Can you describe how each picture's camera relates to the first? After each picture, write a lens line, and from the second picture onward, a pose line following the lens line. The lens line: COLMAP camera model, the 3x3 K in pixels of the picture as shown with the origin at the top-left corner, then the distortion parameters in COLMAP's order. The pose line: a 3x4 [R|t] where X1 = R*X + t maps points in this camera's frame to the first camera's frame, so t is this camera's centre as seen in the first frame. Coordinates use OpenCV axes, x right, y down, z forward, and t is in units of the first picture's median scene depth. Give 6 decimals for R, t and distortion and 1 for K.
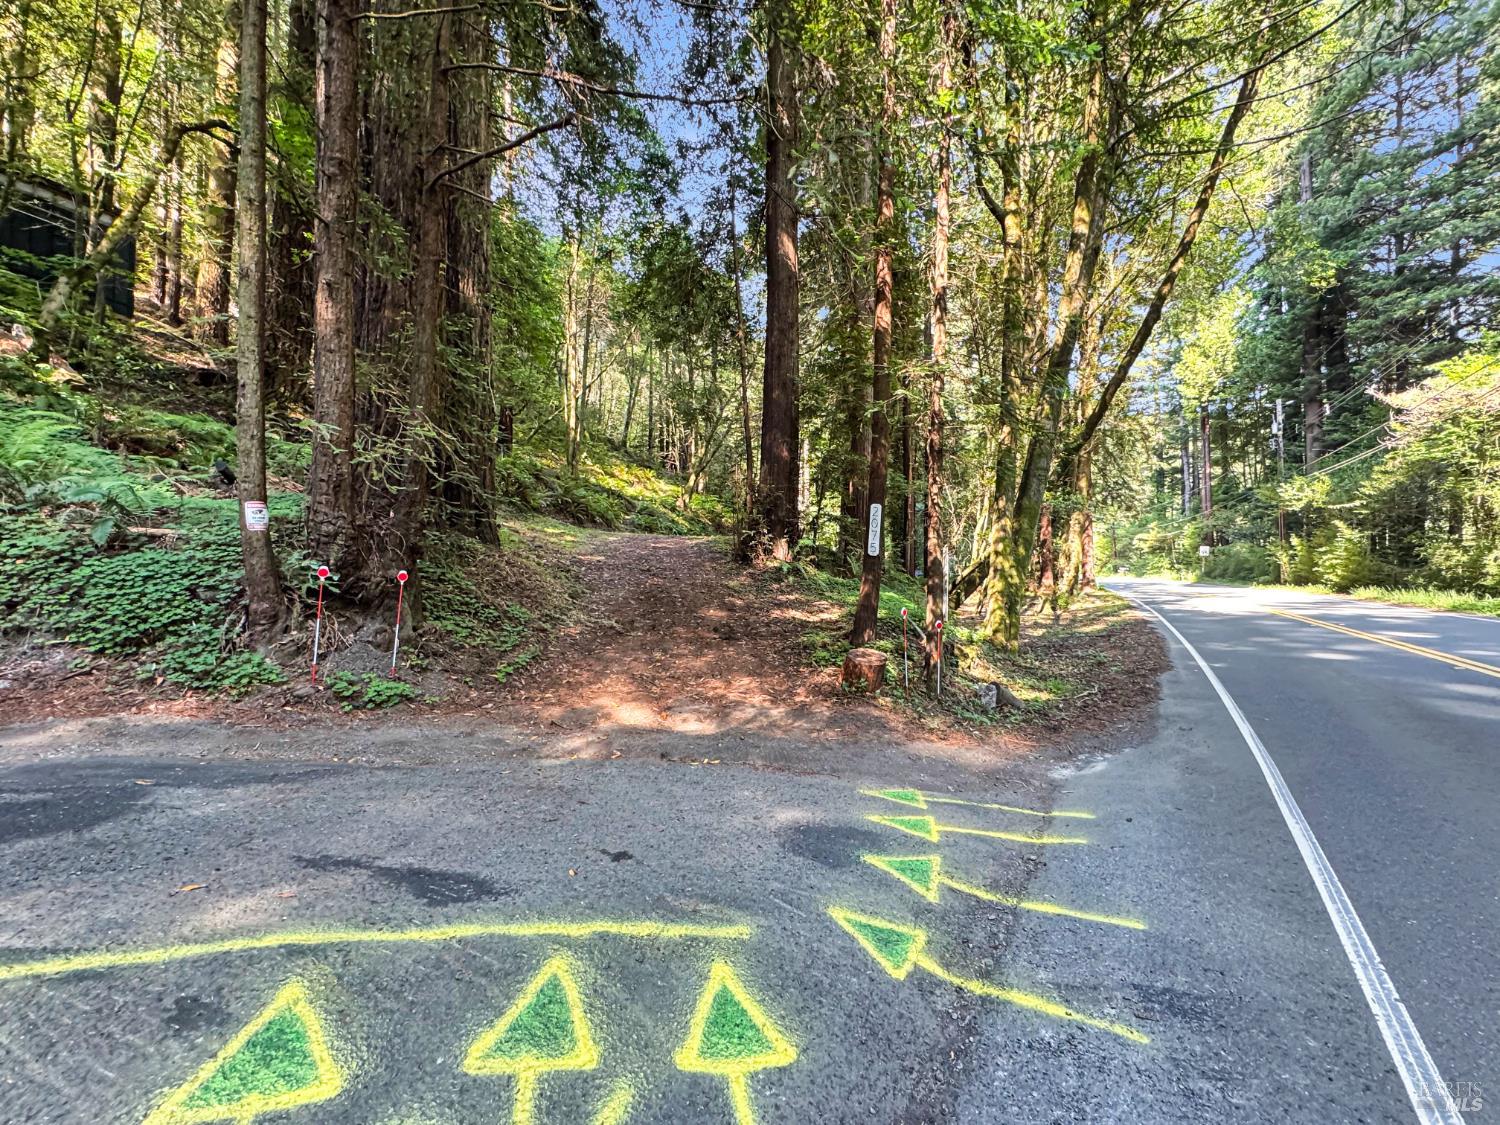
lens RADIAL K [[598.3, 0, 749.0], [0, 598.3, 562.1], [0, 0, 1]] dist [-0.004692, 0.000631]
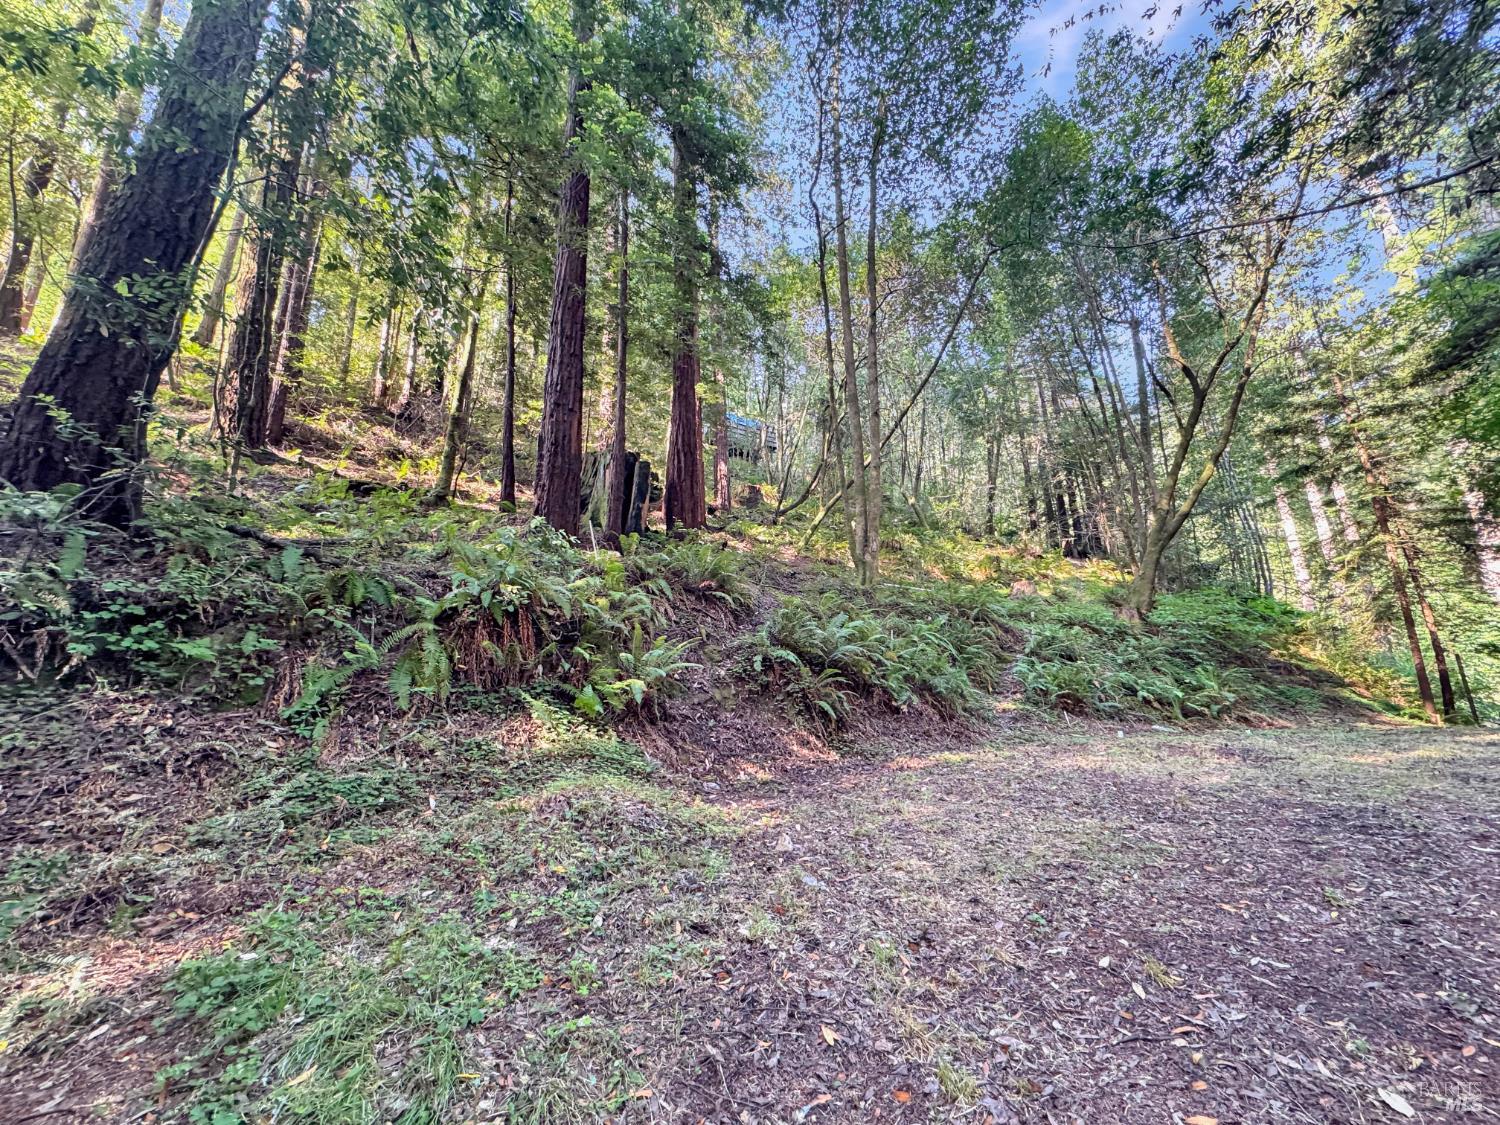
lens RADIAL K [[598.3, 0, 747.8], [0, 598.3, 558.0], [0, 0, 1]] dist [-0.004692, 0.000631]
pose [[0.810092, -0.162467, -0.563344, -0.322597], [0.041695, 0.974371, -0.221049, -0.203171], [0.584819, 0.155581, 0.796104, 1.739367]]
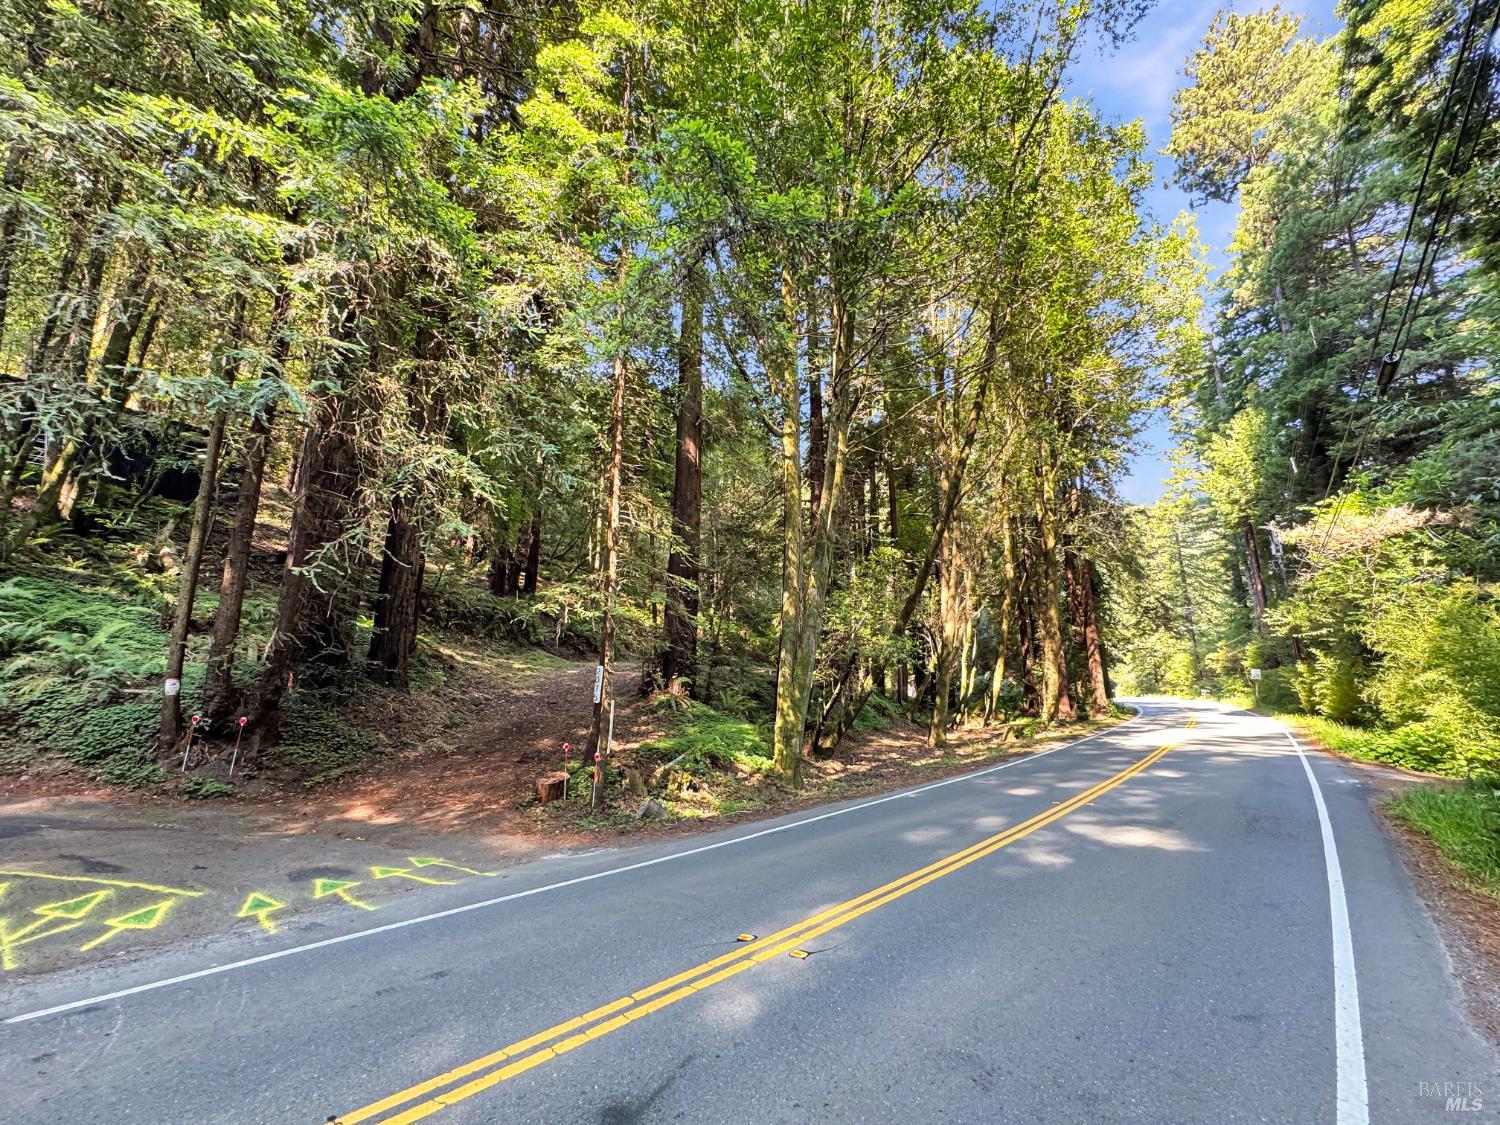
lens RADIAL K [[598.3, 0, 750.1], [0, 598.3, 561.6], [0, 0, 1]] dist [-0.004692, 0.000631]
pose [[0.987285, -0.028315, -0.156416, 0.540262], [-0.002124, 0.981569, -0.191096, -0.047825], [0.158945, 0.188999, 0.969028, -0.250157]]
